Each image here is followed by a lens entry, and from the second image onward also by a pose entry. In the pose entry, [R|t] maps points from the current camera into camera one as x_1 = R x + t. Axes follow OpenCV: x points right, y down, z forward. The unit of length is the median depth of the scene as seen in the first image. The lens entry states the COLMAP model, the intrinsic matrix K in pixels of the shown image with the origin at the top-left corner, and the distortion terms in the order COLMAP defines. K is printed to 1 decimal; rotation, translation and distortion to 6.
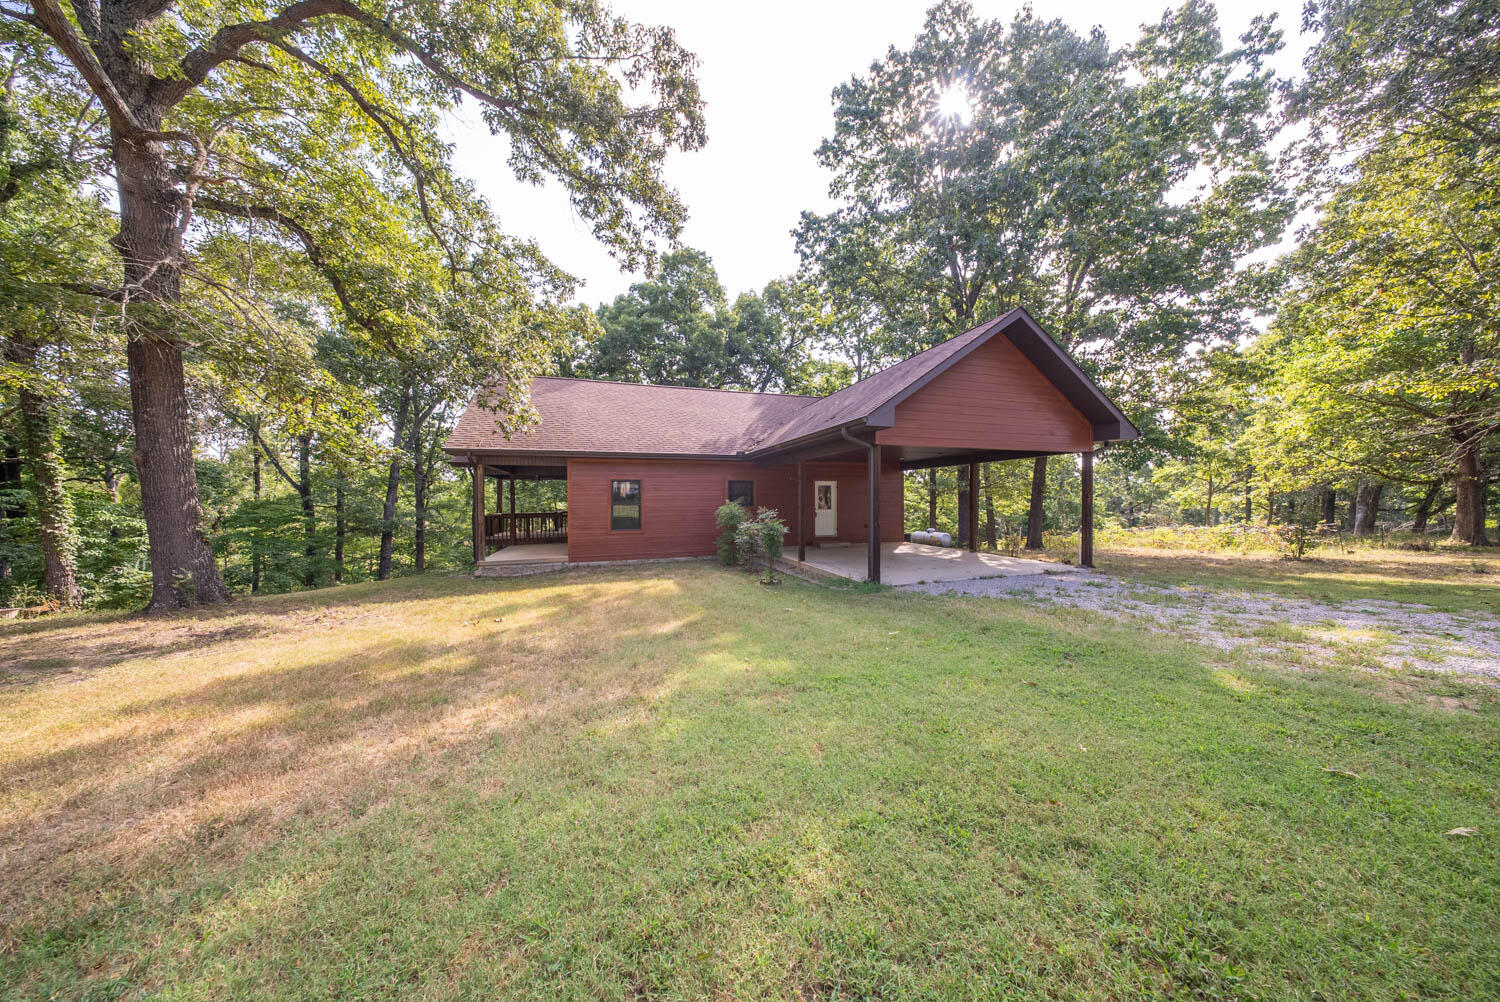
lens RADIAL K [[441.3, 0, 749.6], [0, 441.3, 501.2], [0, 0, 1]] dist [-0.001920, -0.000165]
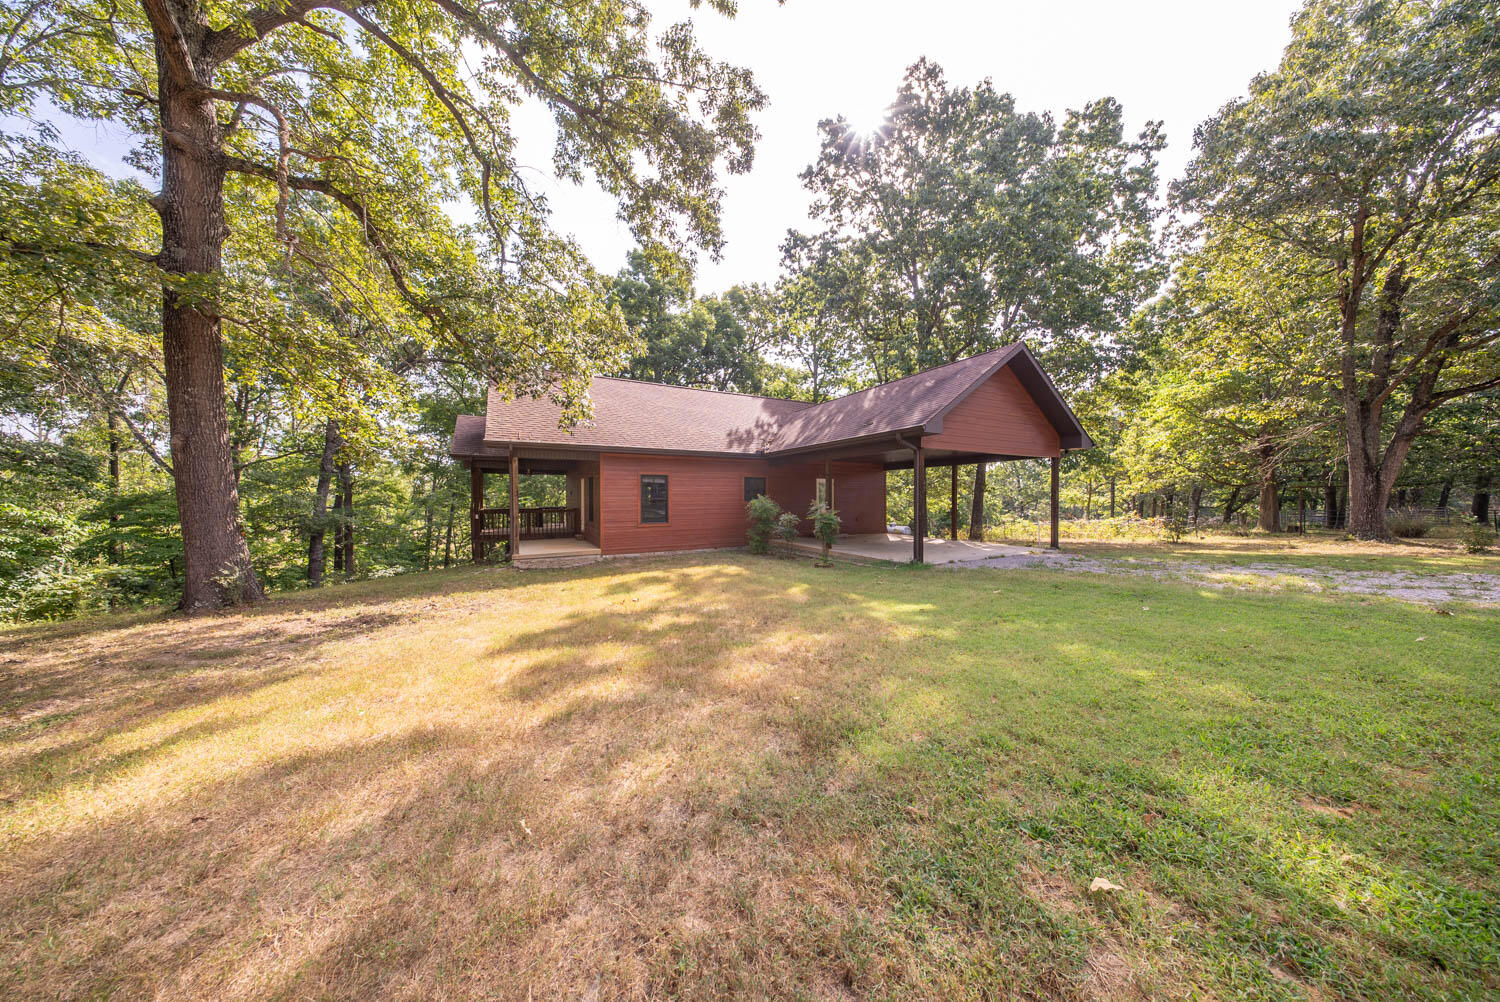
lens RADIAL K [[439.7, 0, 747.3], [0, 439.7, 501.2], [0, 0, 1]] dist [0.004575, -0.002705]
pose [[0.984011, 0.003049, 0.178079, -0.214516], [-0.003378, 0.999993, 0.001545, 0.009171], [-0.178073, -0.002122, 0.984015, -0.054719]]
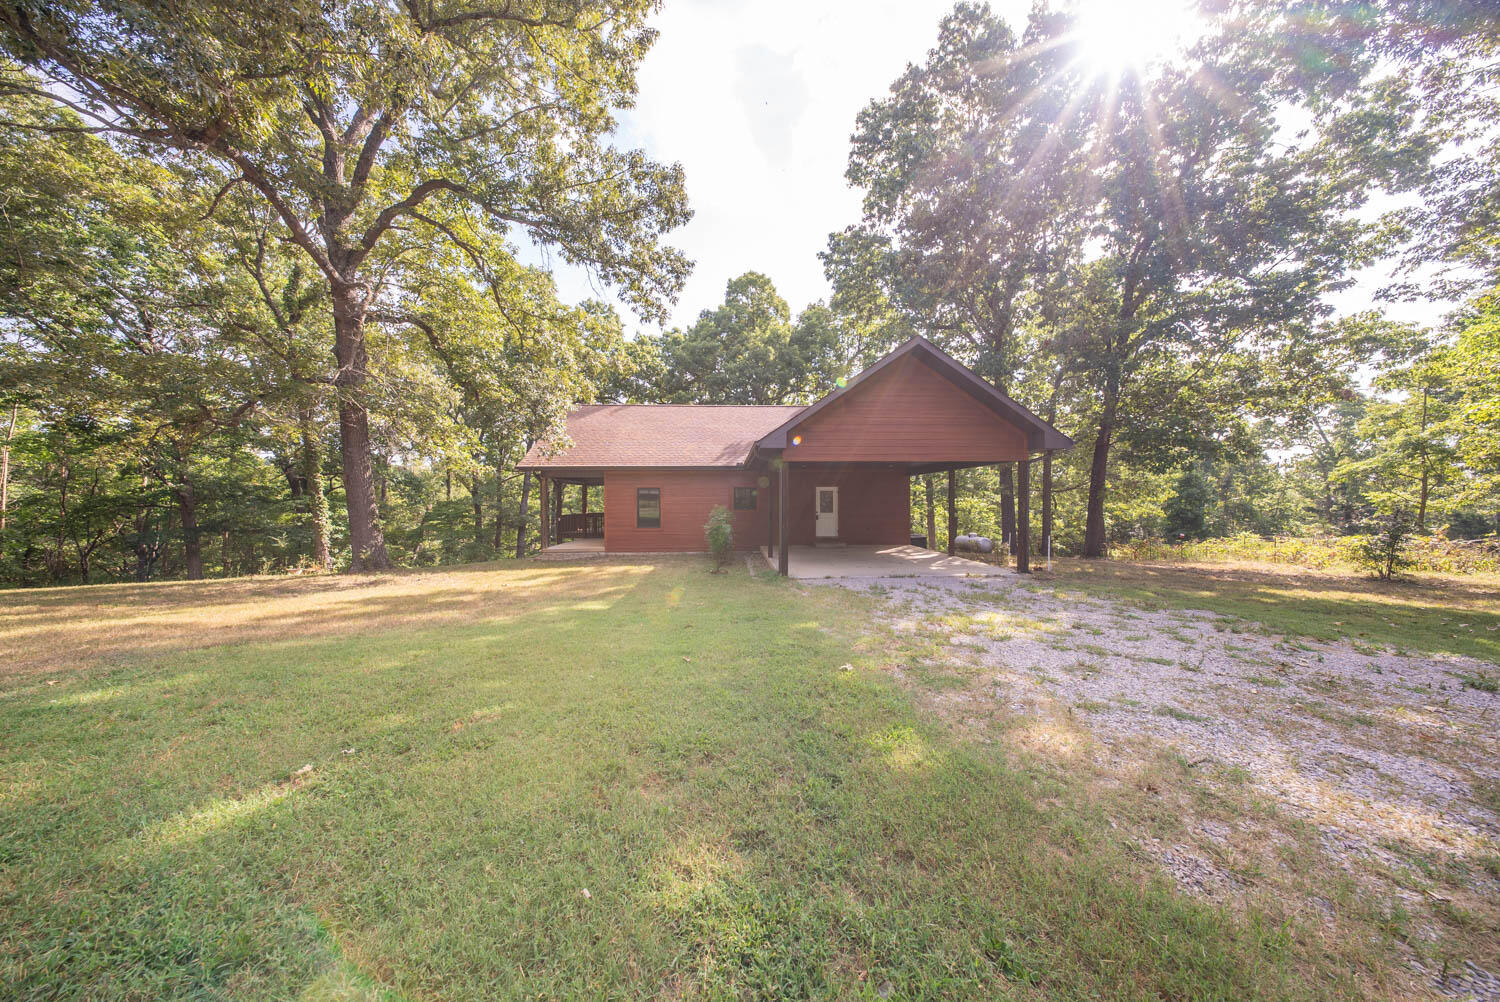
lens RADIAL K [[439.7, 0, 747.3], [0, 439.7, 501.2], [0, 0, 1]] dist [0.004575, -0.002705]
pose [[0.964305, 0.002821, -0.264778, 0.265791], [-0.003034, 0.999995, -0.000395, -0.008754], [0.264776, 0.001184, 0.964309, -0.105068]]
